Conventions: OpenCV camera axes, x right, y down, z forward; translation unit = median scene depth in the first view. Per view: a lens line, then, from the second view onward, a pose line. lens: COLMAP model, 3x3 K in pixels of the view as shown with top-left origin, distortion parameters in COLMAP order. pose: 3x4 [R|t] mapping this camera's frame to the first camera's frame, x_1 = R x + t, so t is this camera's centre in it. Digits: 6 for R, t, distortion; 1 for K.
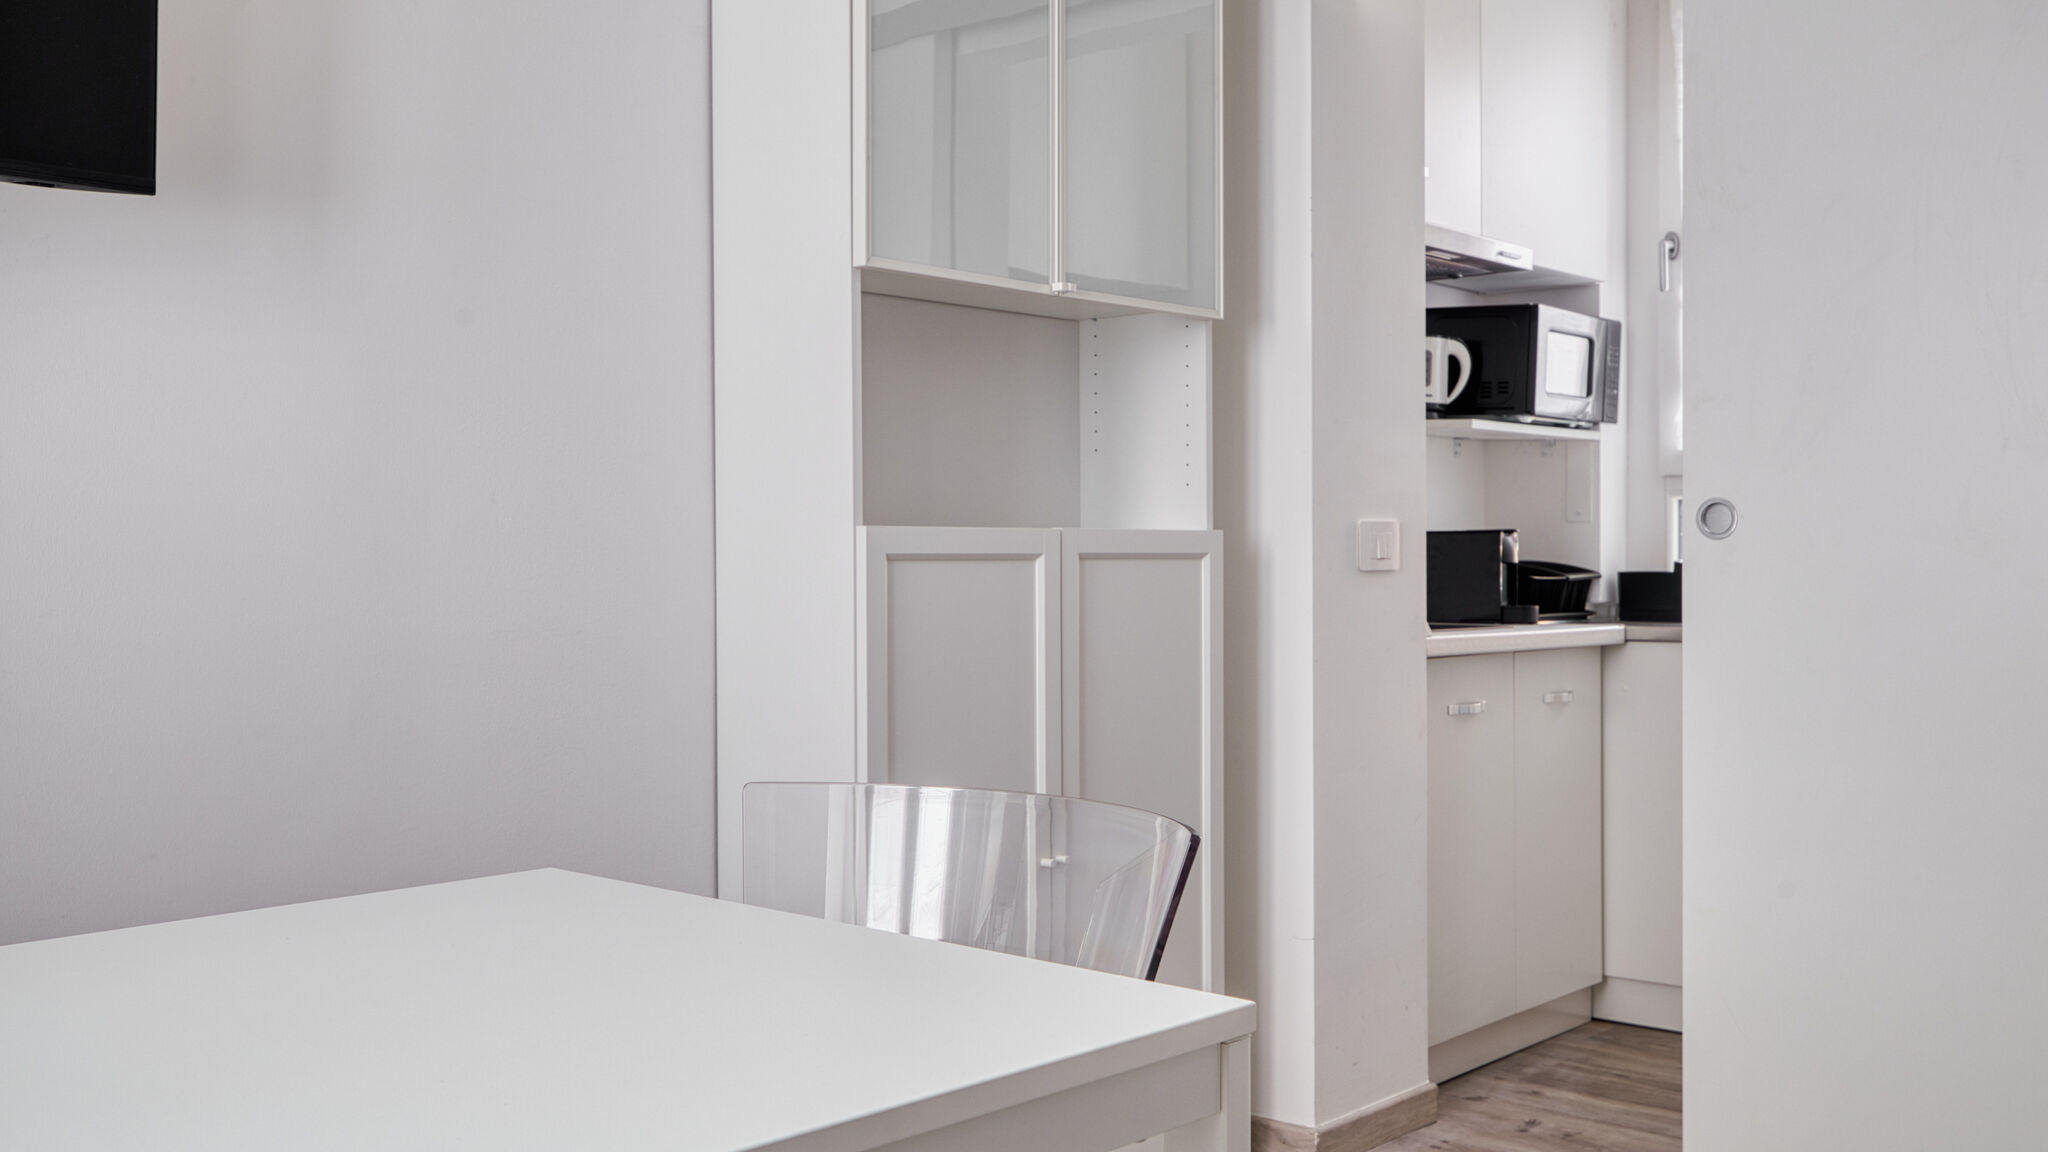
lens RADIAL K [[1974.5, 0, 1023.7], [0, 1974.5, 563.2], [0, 0, 1]] dist [-0.005472, 0.000000]
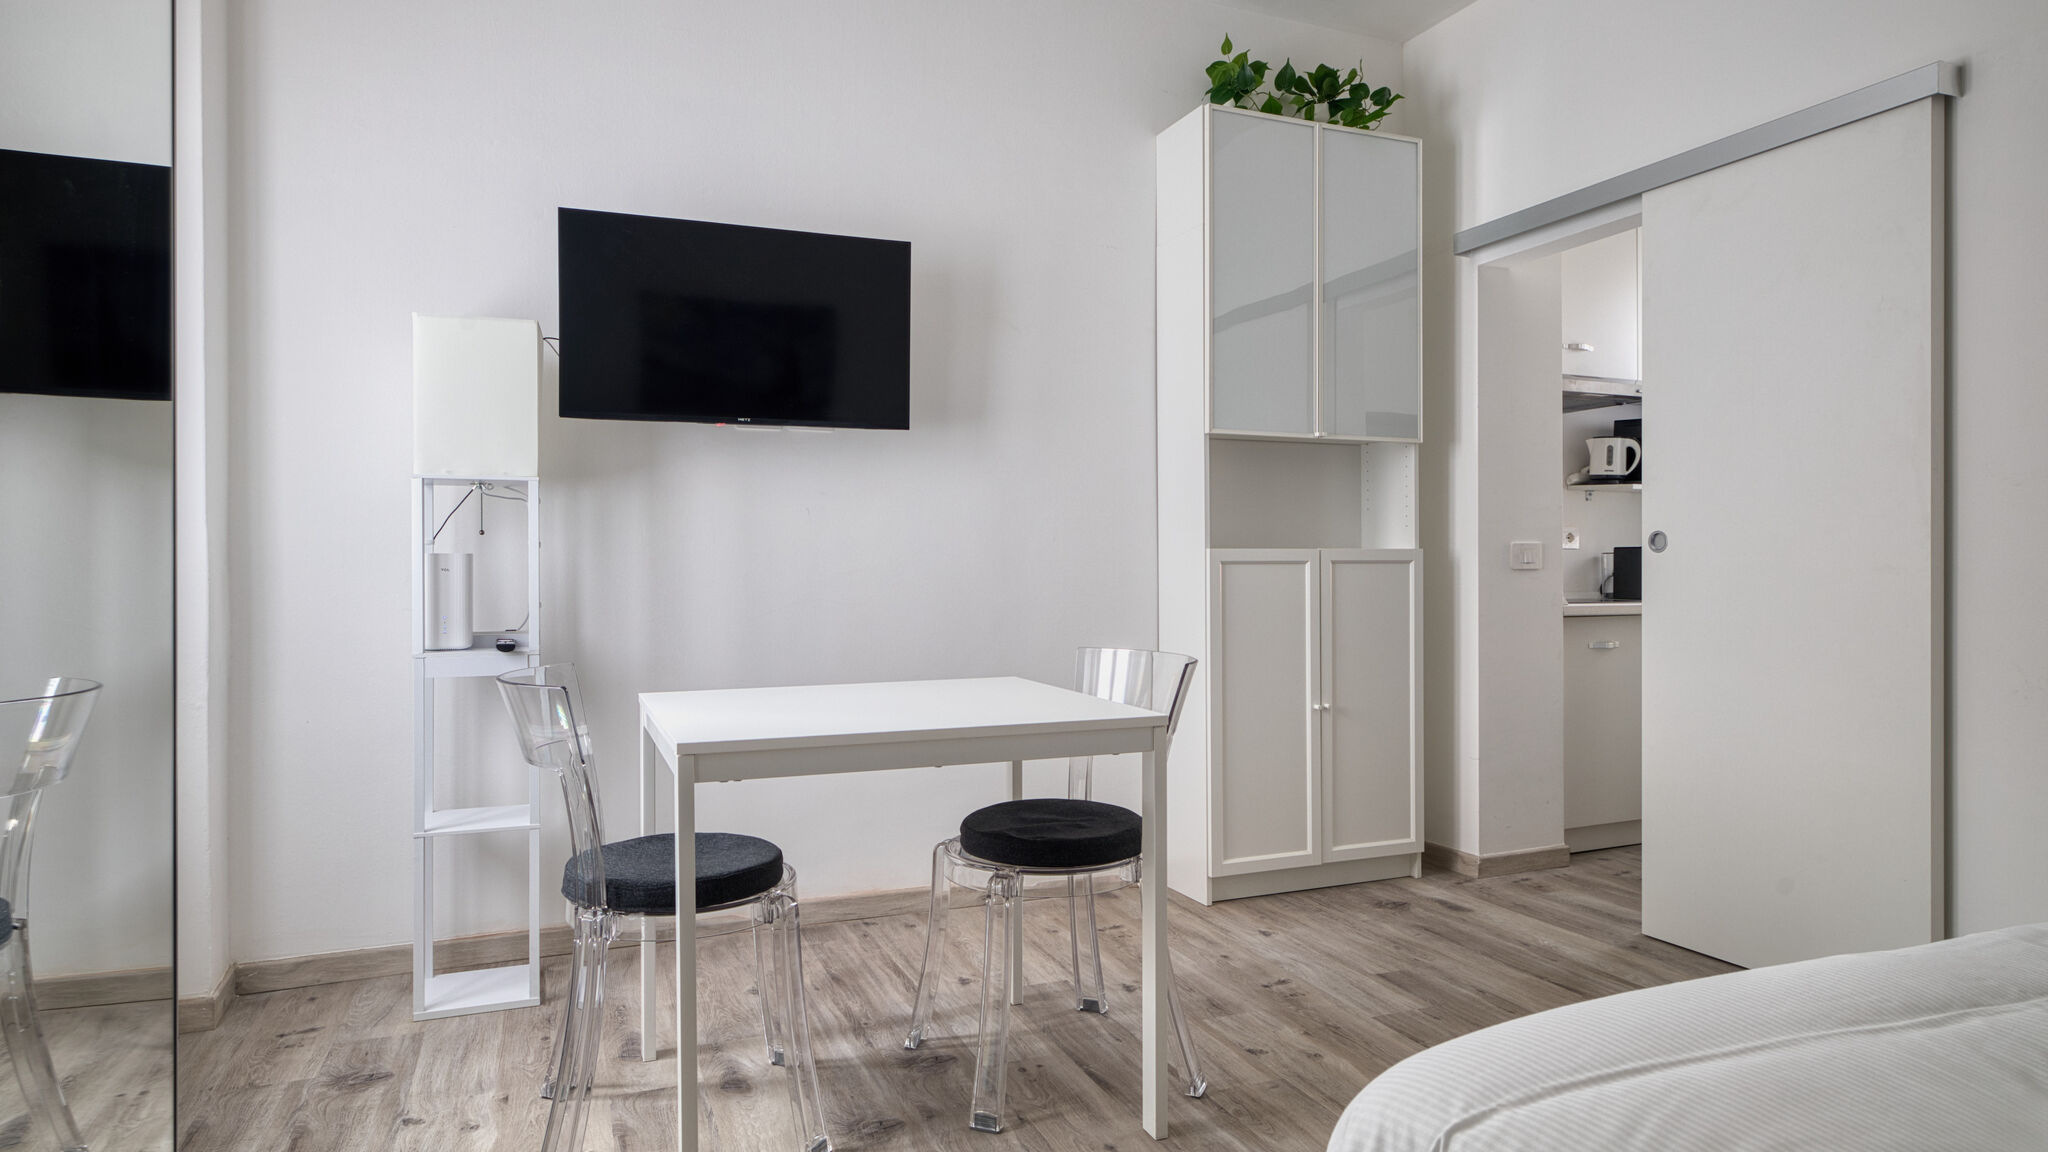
lens RADIAL K [[1200.4, 0, 1029.2], [0, 1200.4, 574.3], [0, 0, 1]] dist [-0.006724, -0.001401]
pose [[0.899797, 0.002325, -0.436302, 0.242051], [0.000209, 0.999983, 0.005762, 0.001740], [0.436308, -0.005276, 0.899782, -0.232396]]
